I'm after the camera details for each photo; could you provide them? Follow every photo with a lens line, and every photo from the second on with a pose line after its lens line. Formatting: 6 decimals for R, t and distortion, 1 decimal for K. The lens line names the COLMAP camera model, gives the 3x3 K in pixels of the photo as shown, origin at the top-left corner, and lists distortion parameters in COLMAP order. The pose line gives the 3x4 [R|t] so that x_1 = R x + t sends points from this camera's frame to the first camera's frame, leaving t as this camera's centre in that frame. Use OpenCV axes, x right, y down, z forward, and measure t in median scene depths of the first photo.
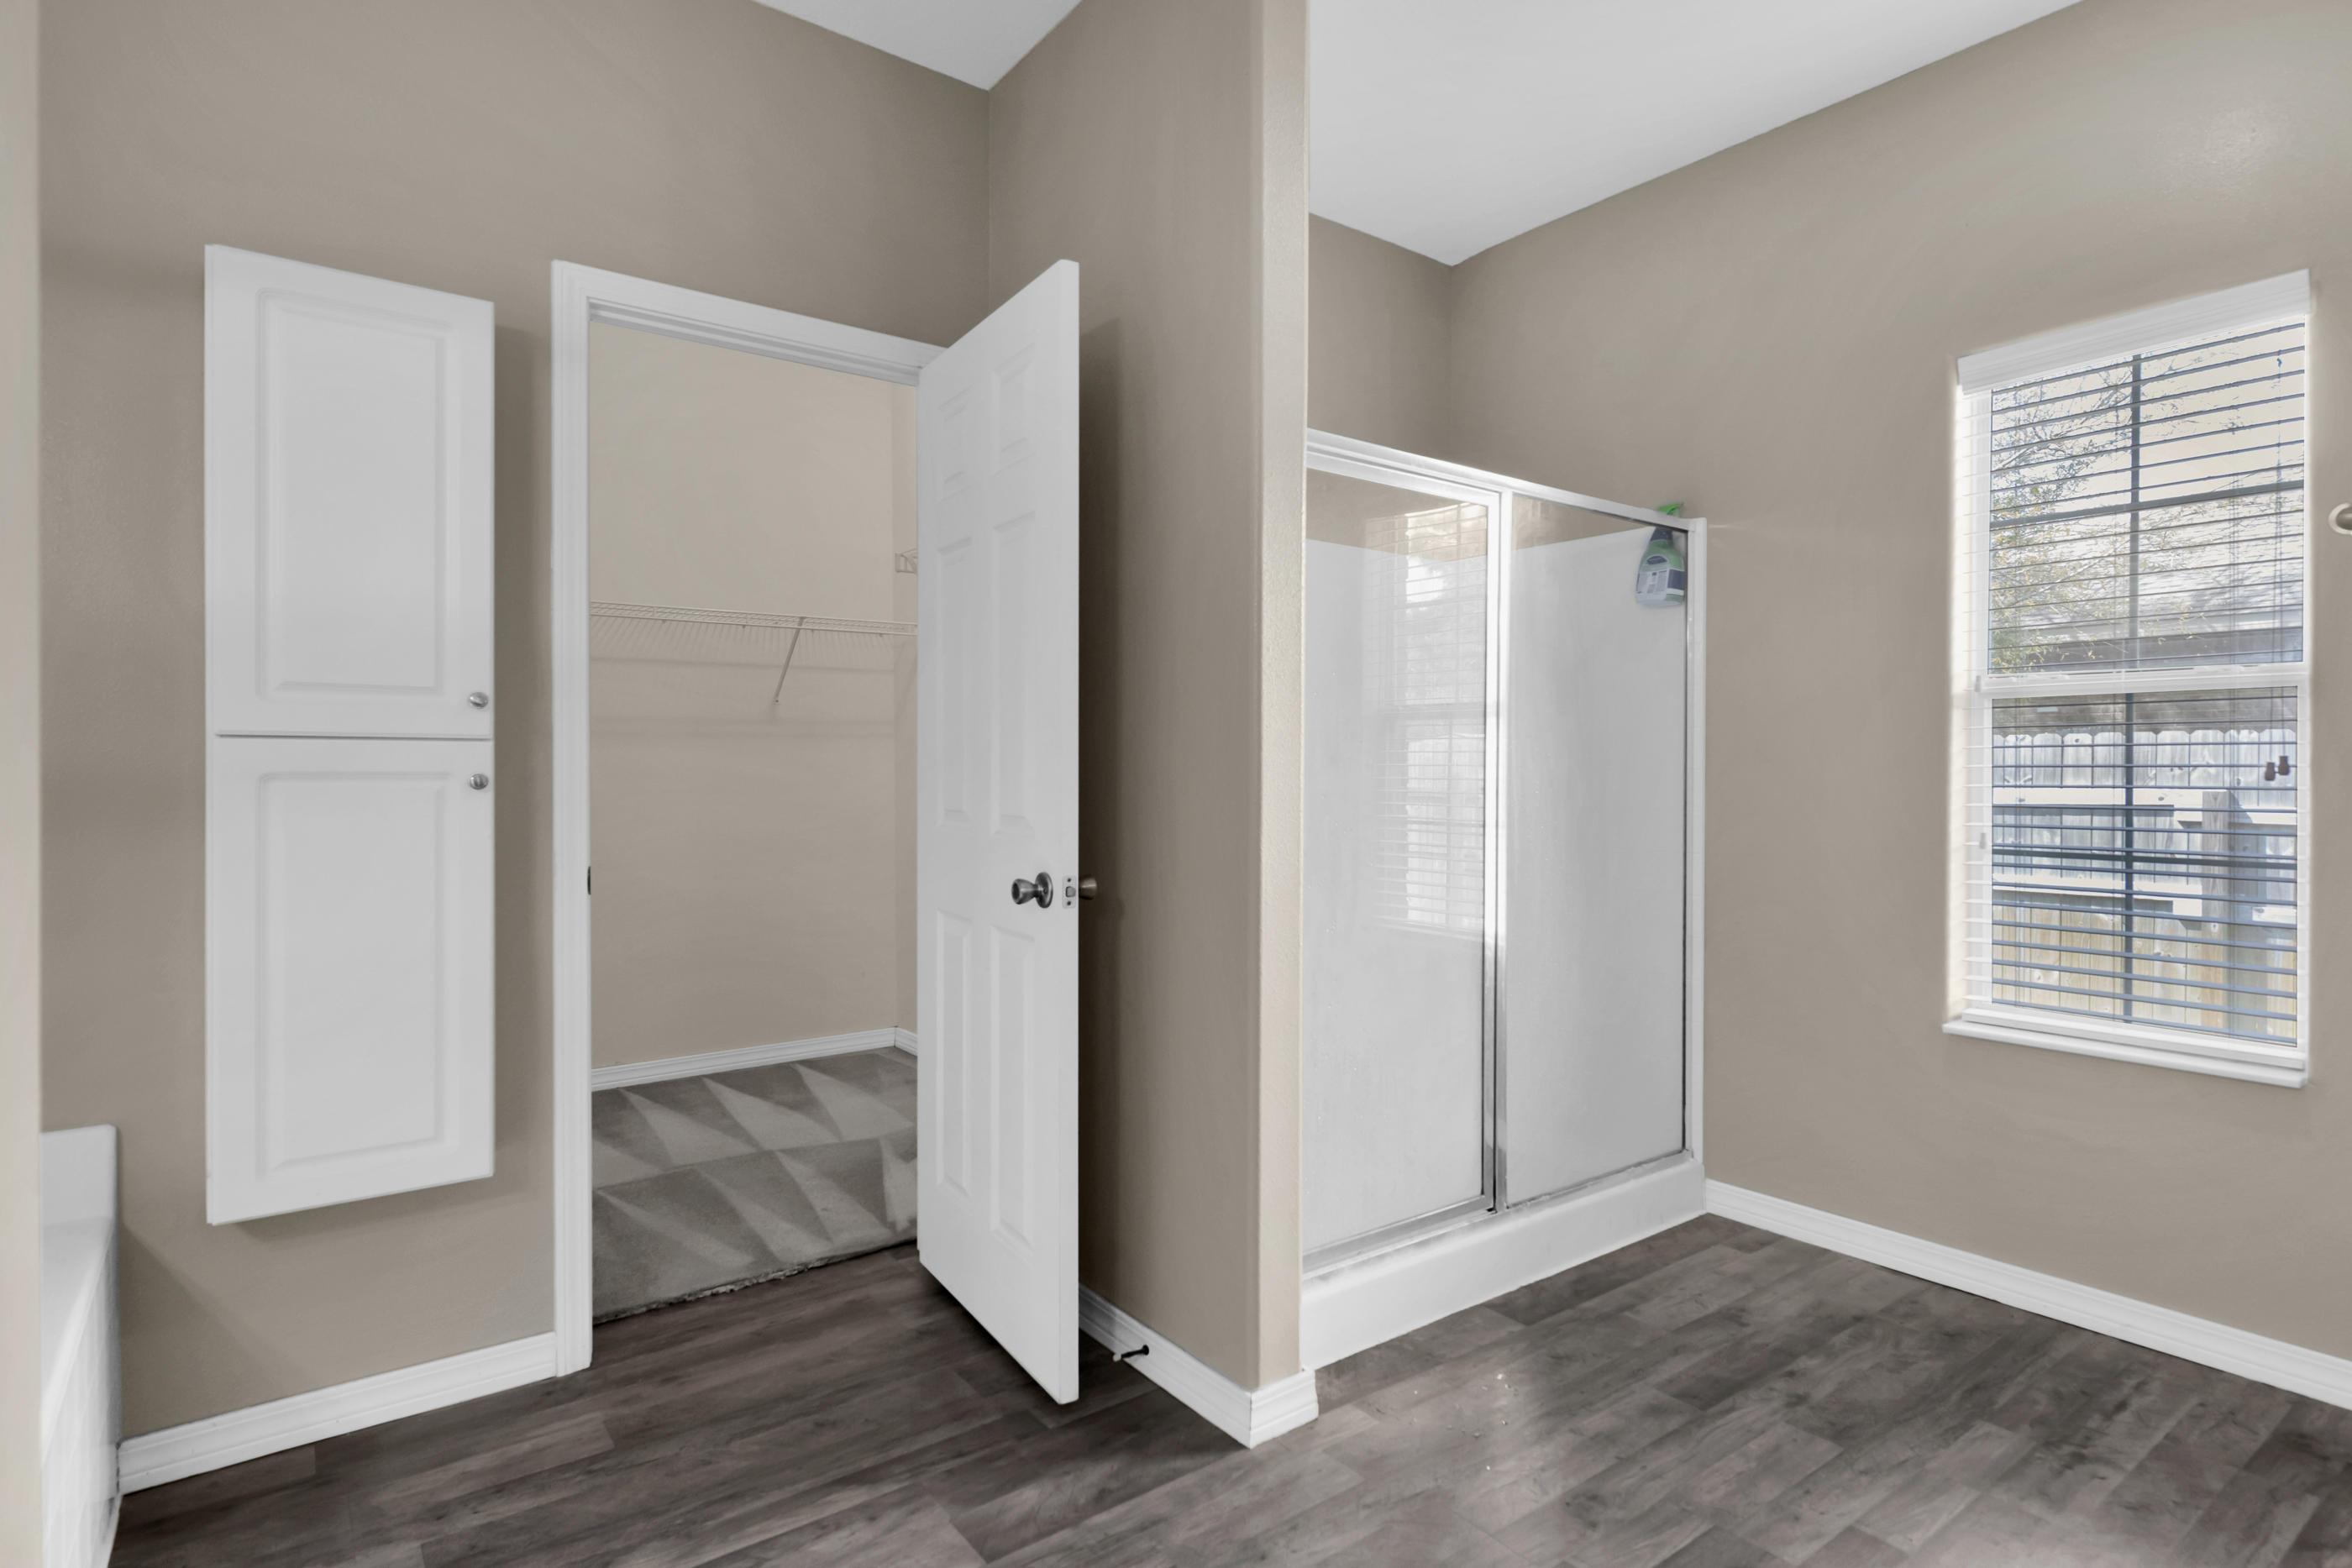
lens RADIAL K [[1174.3, 0, 1174.0], [0, 1174.3, 772.4], [0, 0, 1]] dist [0.000437, -0.000936]
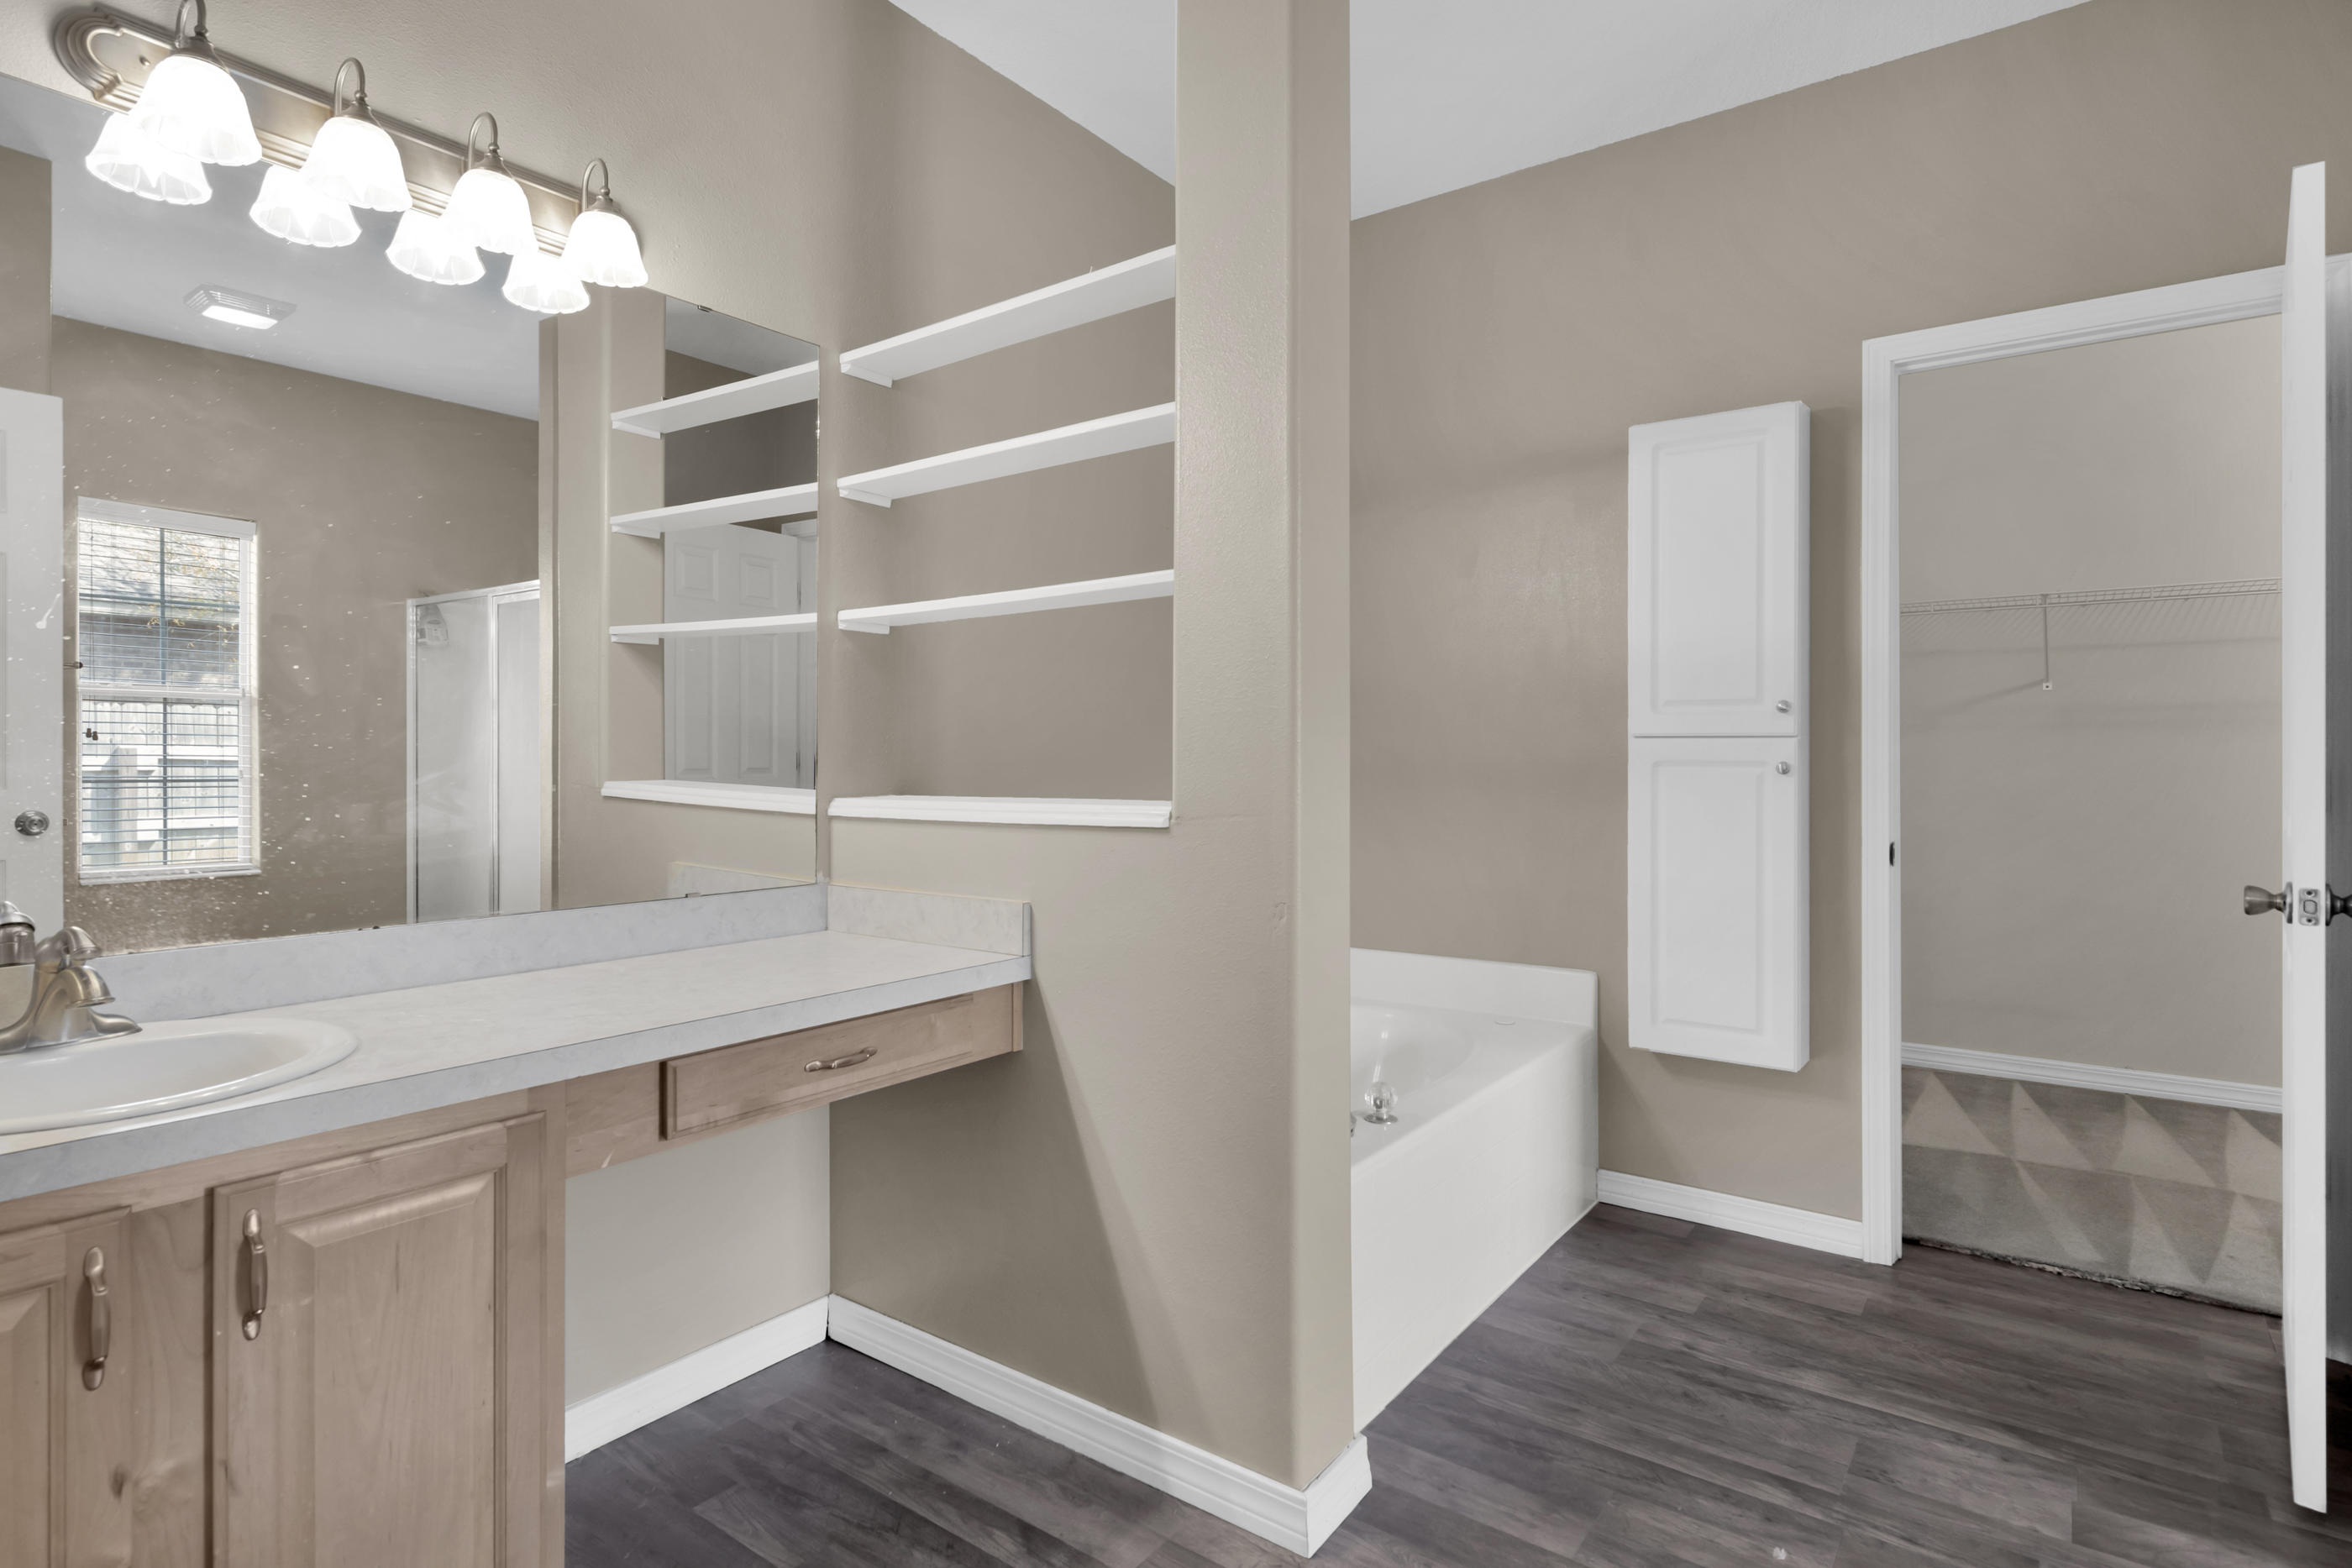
lens RADIAL K [[1174.3, 0, 1181.2], [0, 1174.3, 768.7], [0, 0, 1]] dist [0.000437, -0.000936]
pose [[0.289009, 0.016463, -0.957185, 0.472680], [-0.009689, 0.999851, 0.014272, -0.003961], [0.957277, 0.005149, 0.289126, -0.030778]]
